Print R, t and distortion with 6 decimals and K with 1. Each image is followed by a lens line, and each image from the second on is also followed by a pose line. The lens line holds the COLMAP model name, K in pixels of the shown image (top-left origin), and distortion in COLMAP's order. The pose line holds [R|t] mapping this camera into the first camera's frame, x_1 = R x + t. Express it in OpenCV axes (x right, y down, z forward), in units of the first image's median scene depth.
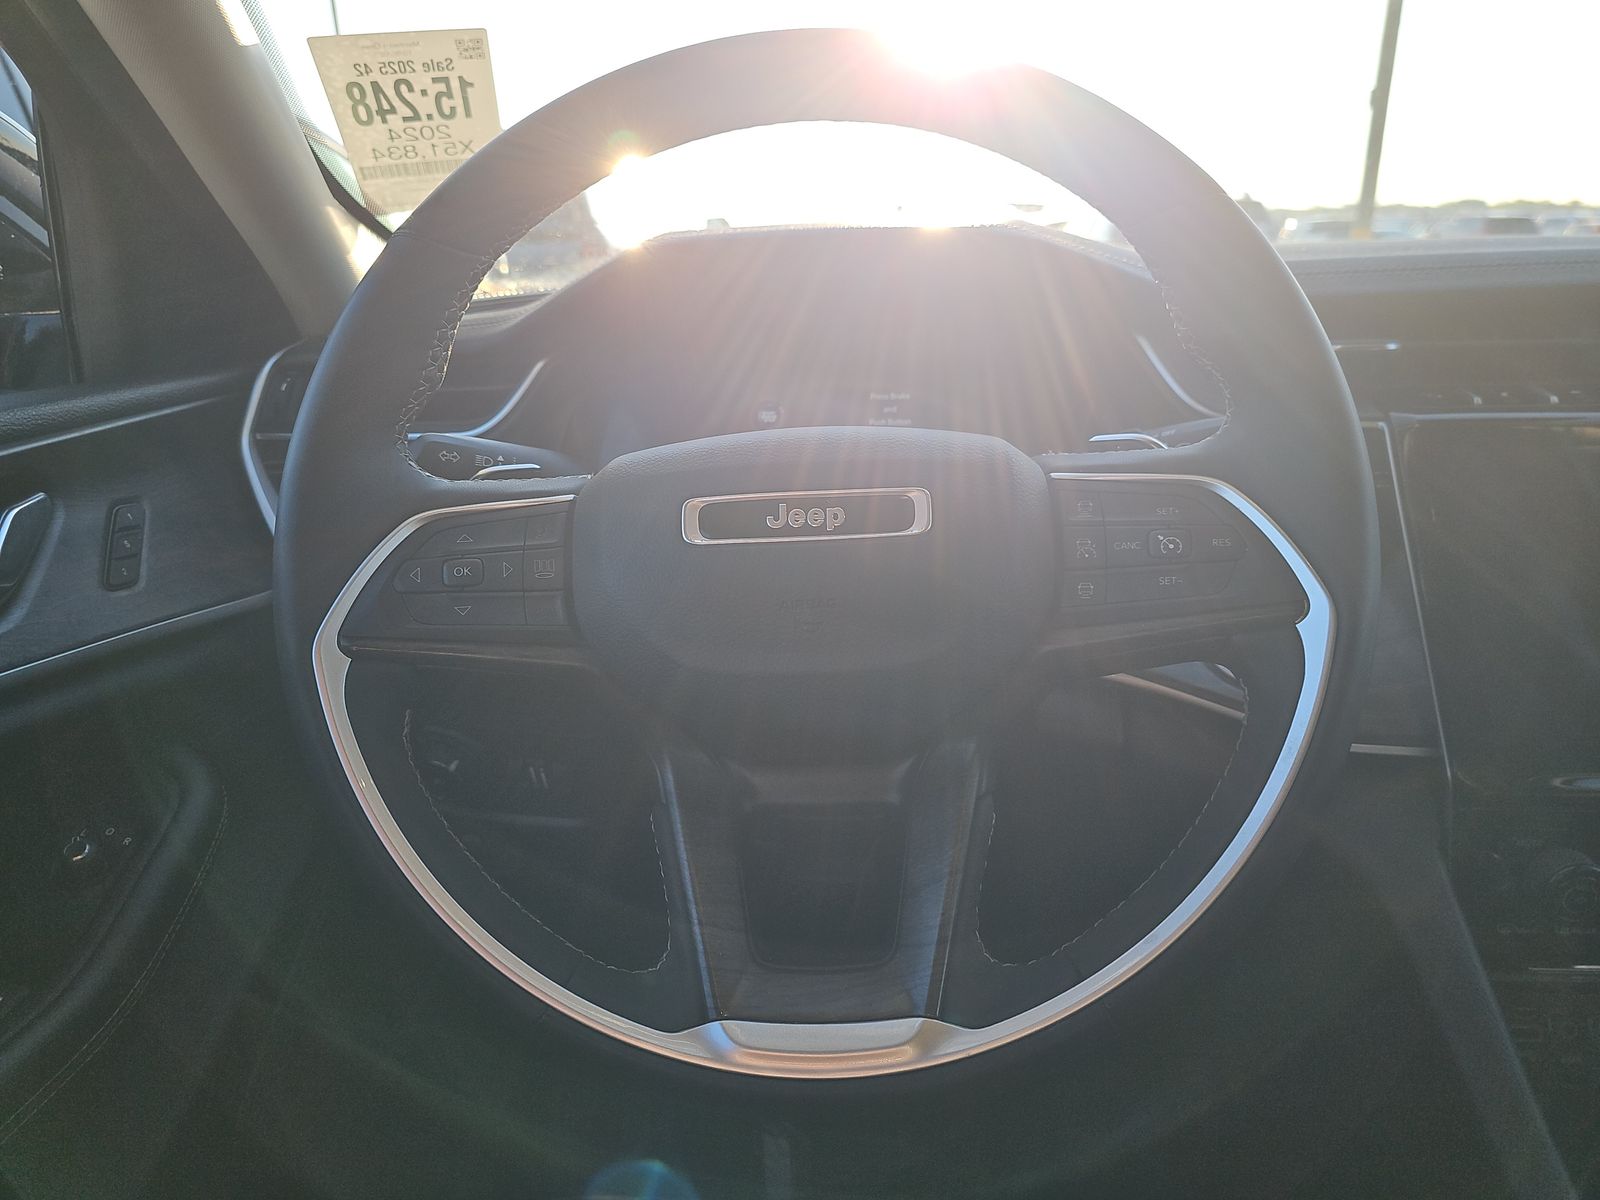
lens RADIAL K [[1066.4, 0, 806.5], [0, 1066.4, 598.1], [0, 0, 1]] dist [0.042911, -0.012730]
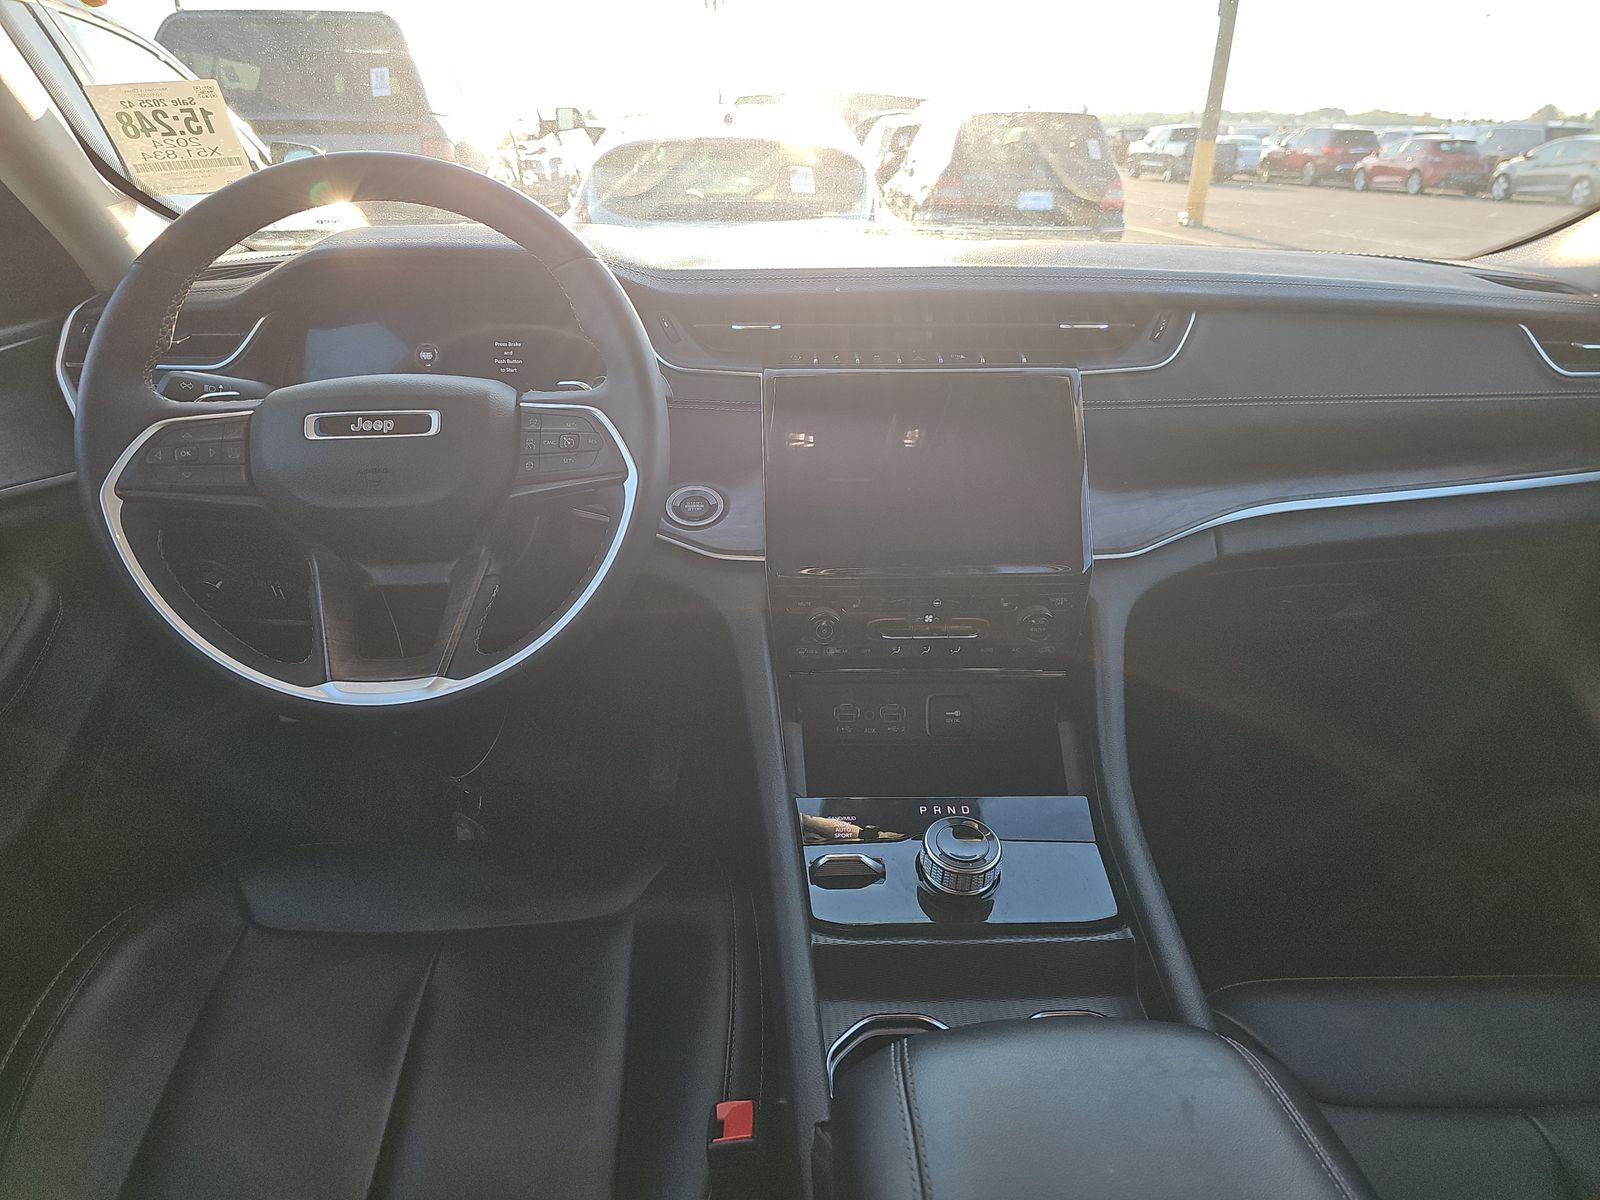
lens RADIAL K [[1066.4, 0, 795.1], [0, 1066.4, 610.4], [0, 0, 1]] dist [0.042911, -0.012730]
pose [[0.995460, -0.010743, 0.094574, 0.386234], [0.001134, 0.994878, 0.101076, 0.040754], [-0.095175, -0.100510, 0.990373, -0.685206]]
